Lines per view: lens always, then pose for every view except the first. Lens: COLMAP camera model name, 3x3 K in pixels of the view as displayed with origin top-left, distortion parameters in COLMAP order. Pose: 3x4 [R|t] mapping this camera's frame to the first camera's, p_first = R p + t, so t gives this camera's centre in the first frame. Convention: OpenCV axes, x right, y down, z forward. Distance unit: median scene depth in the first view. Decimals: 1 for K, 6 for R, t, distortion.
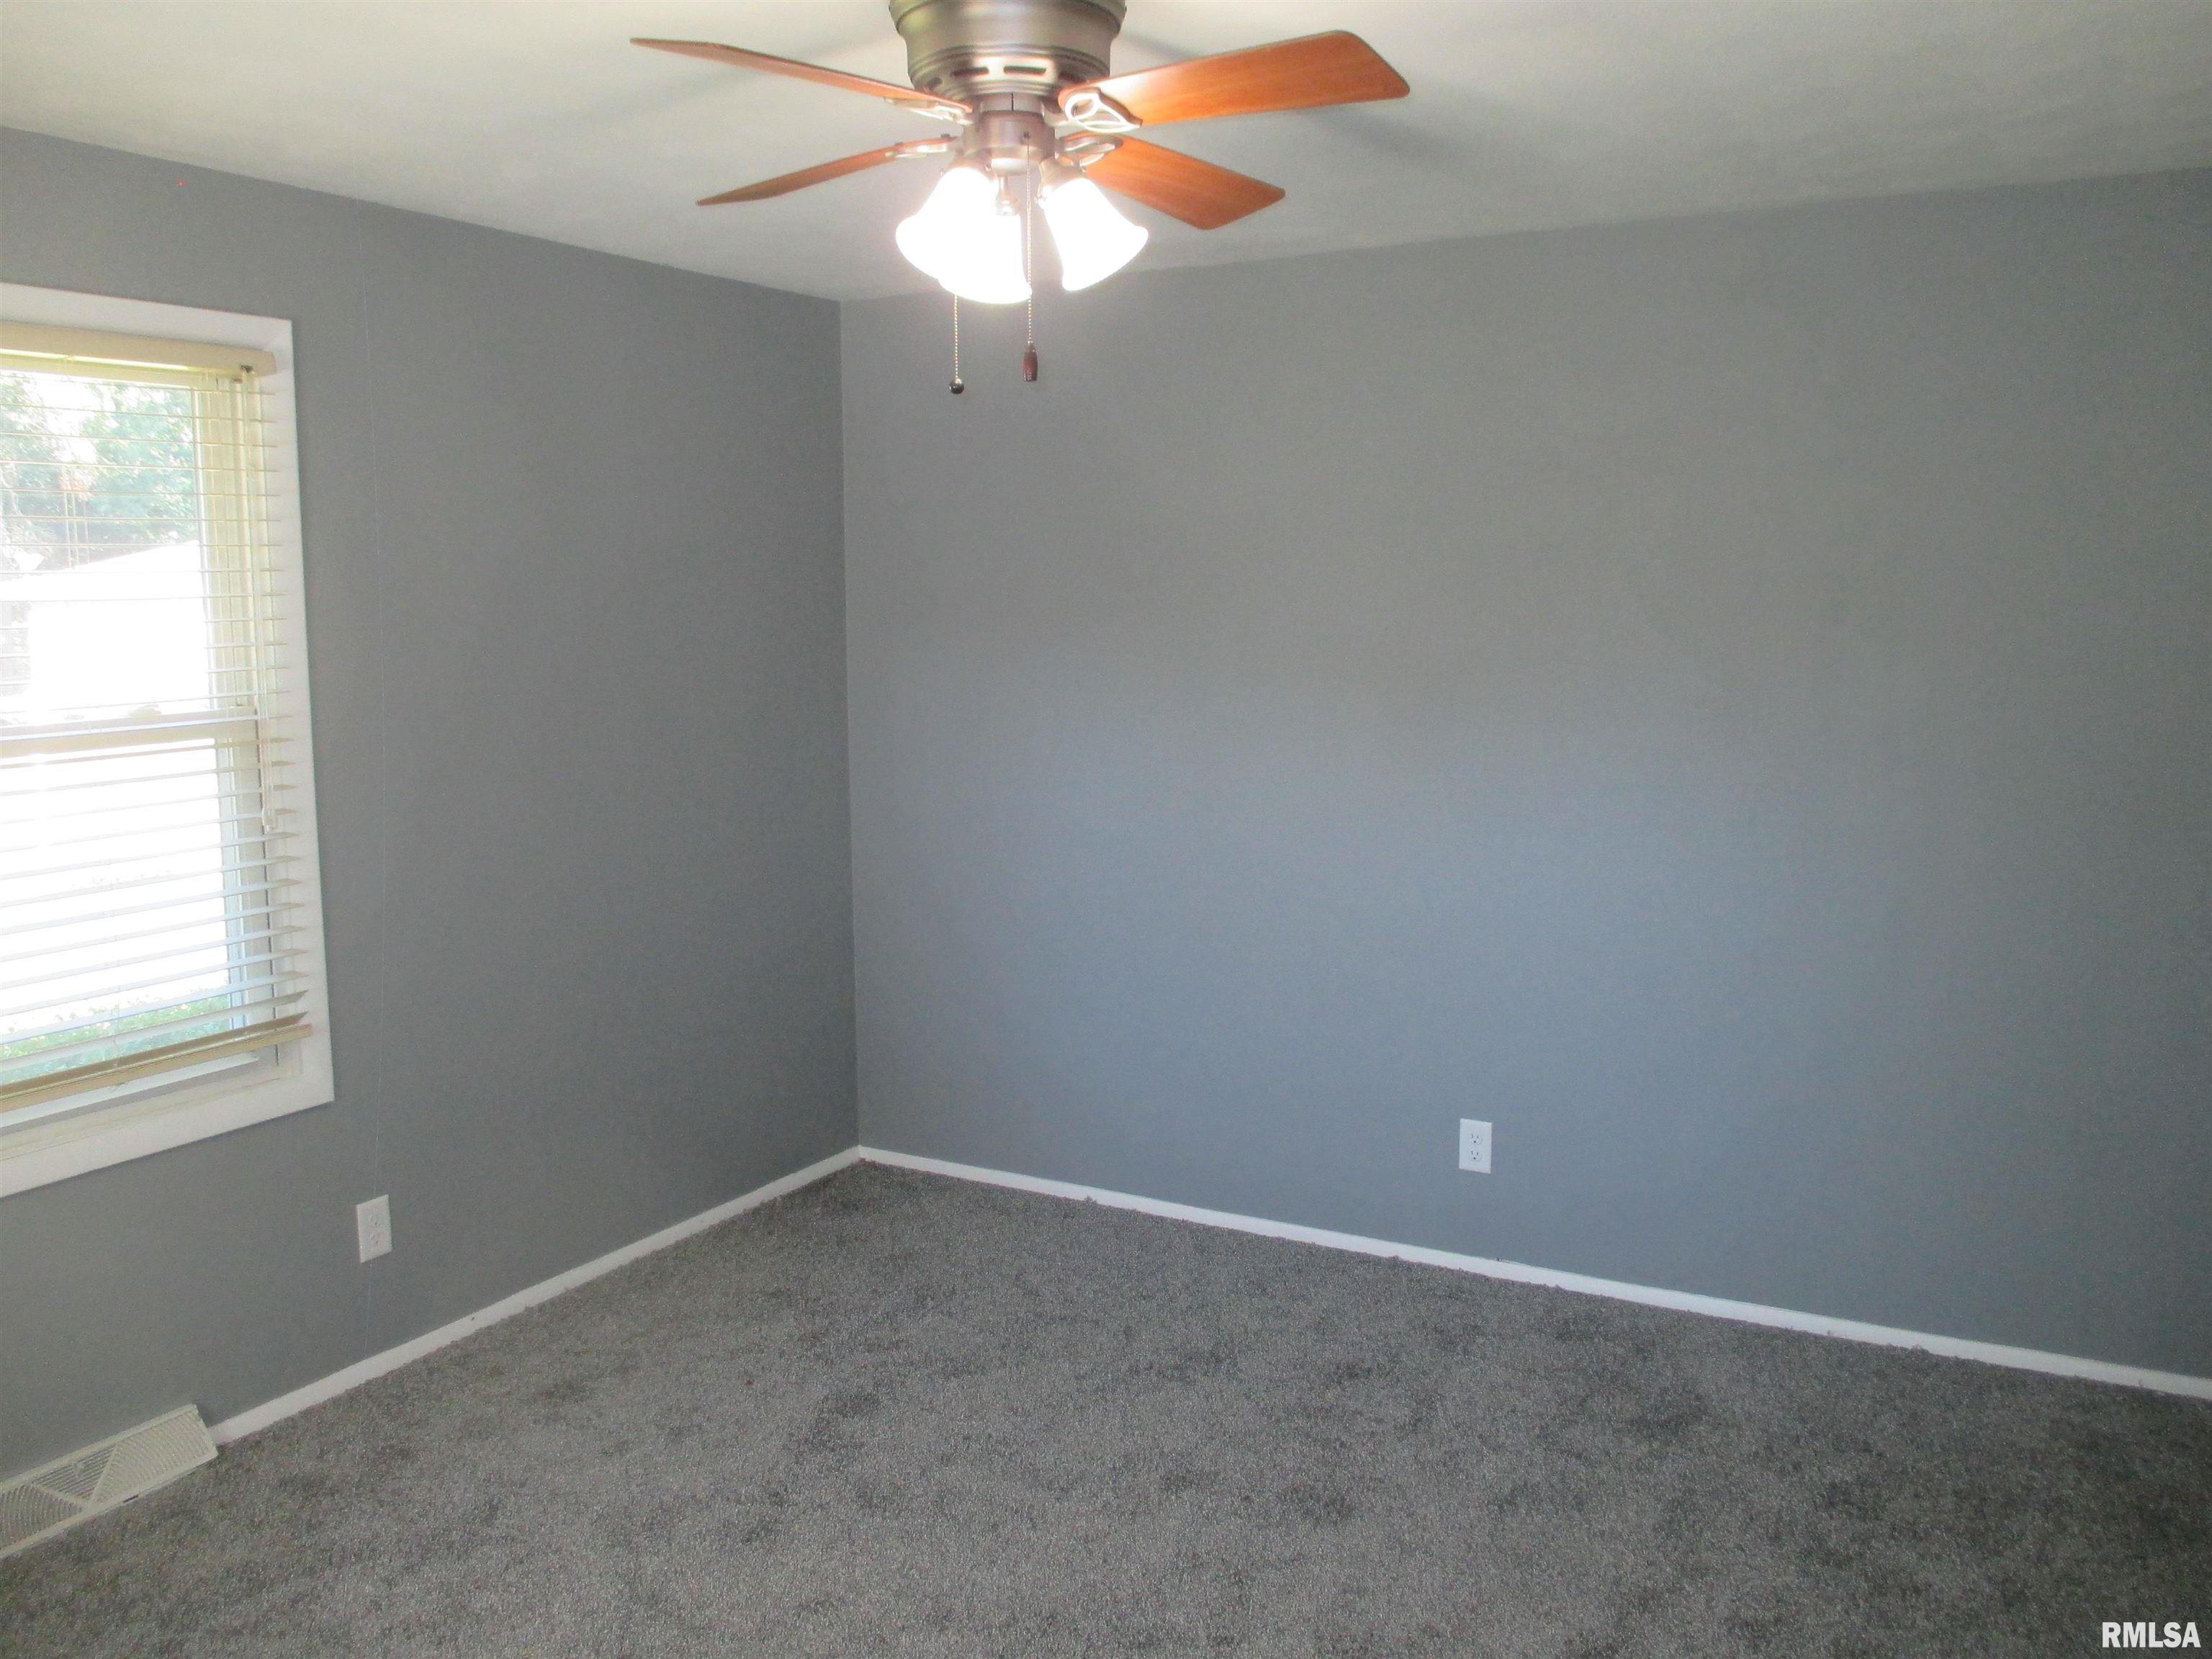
lens RADIAL K [[1818.5, 0, 1106.0], [0, 1818.5, 829.5], [0, 0, 1]] dist [-0.020477, -0.002329]
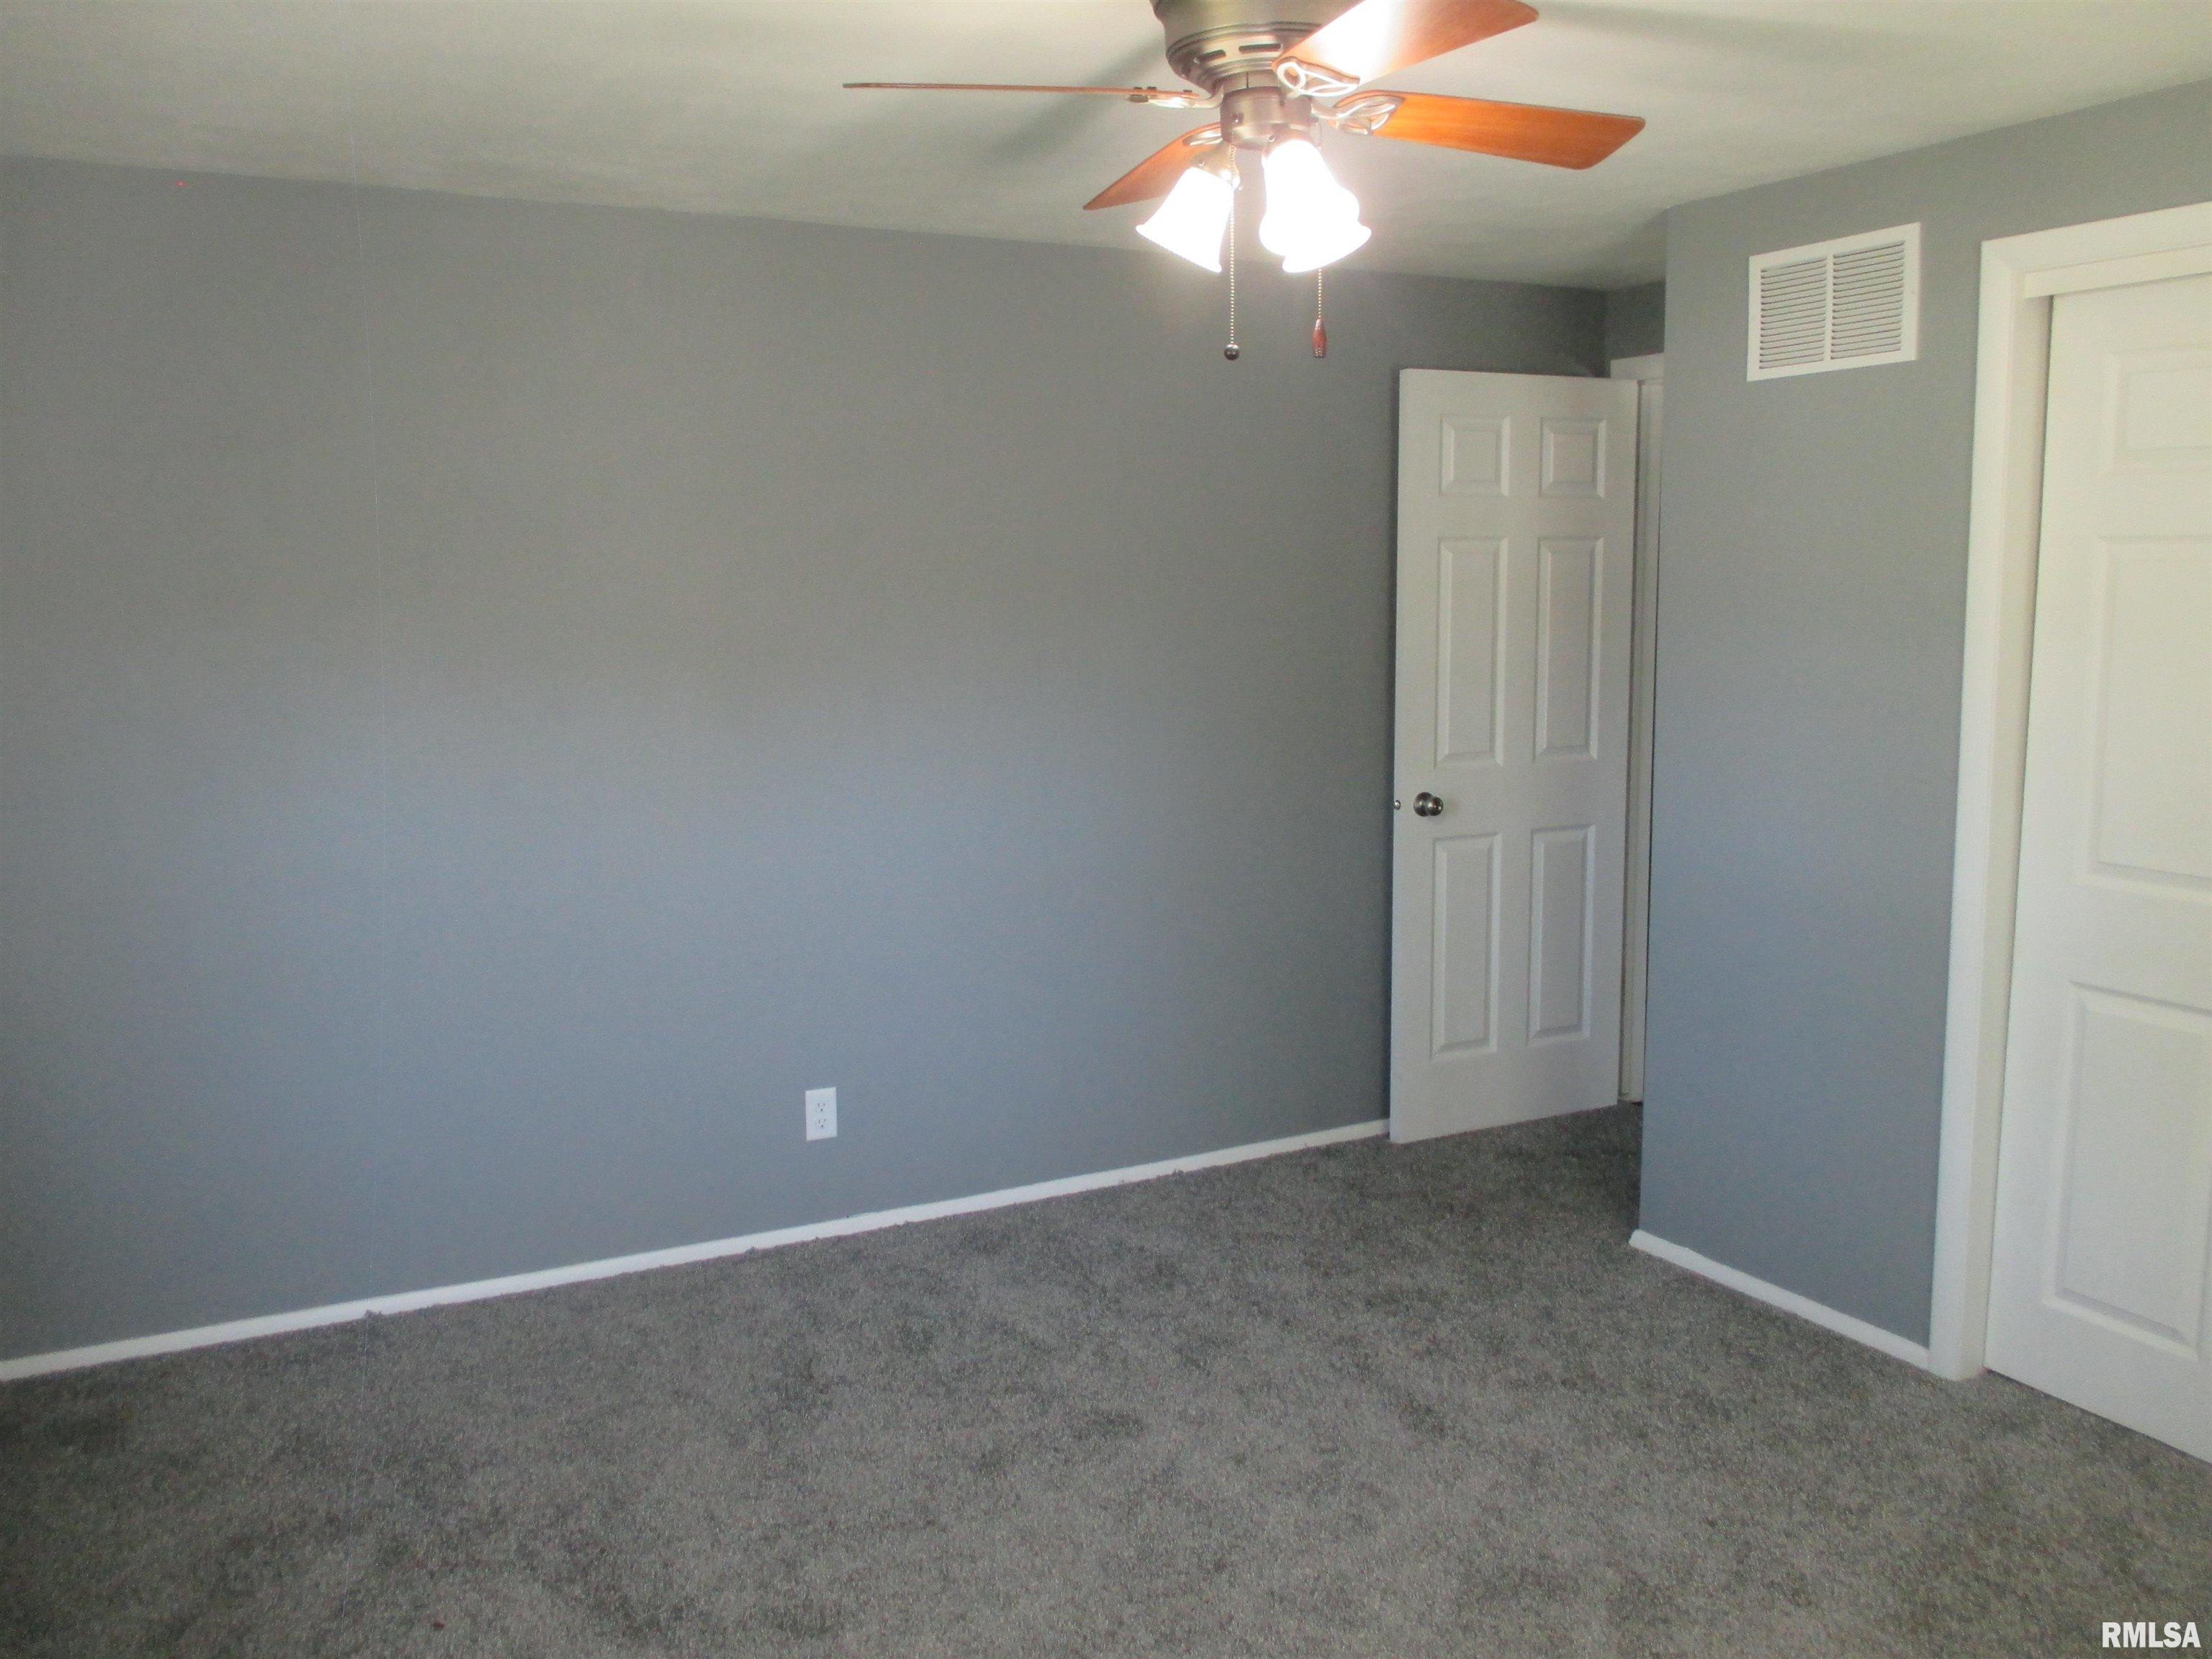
lens RADIAL K [[1818.5, 0, 1106.0], [0, 1818.5, 829.5], [0, 0, 1]] dist [-0.020477, -0.002329]
pose [[0.527388, -0.106954, 0.842866, -0.660313], [0.107536, 0.992470, 0.058651, -0.033114], [-0.842792, 0.059706, 0.534918, 0.362247]]
